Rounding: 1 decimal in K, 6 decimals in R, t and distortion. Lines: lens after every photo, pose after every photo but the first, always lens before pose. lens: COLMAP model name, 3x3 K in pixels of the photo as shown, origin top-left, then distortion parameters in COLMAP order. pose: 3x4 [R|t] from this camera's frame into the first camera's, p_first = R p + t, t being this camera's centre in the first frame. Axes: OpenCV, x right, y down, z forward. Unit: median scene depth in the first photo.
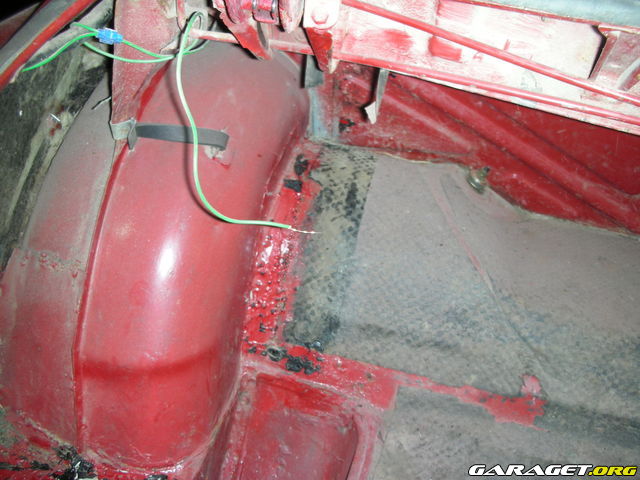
lens RADIAL K [[667.5, 0, 320.0], [0, 667.5, 240.0], [0, 0, 1]] dist [-0.202433, 0.144814]
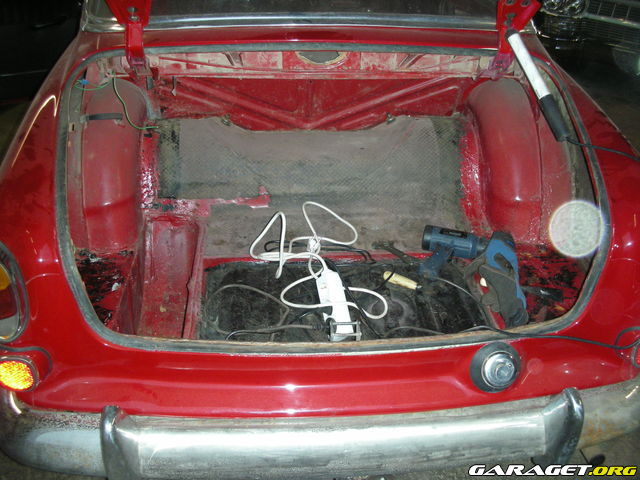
lens RADIAL K [[667.5, 0, 320.0], [0, 667.5, 240.0], [0, 0, 1]] dist [-0.202433, 0.144814]
pose [[0.938539, -0.231824, 0.255740, -0.149632], [0.242607, 0.970062, -0.010994, 0.455659], [-0.245535, 0.072363, 0.966683, -1.383788]]
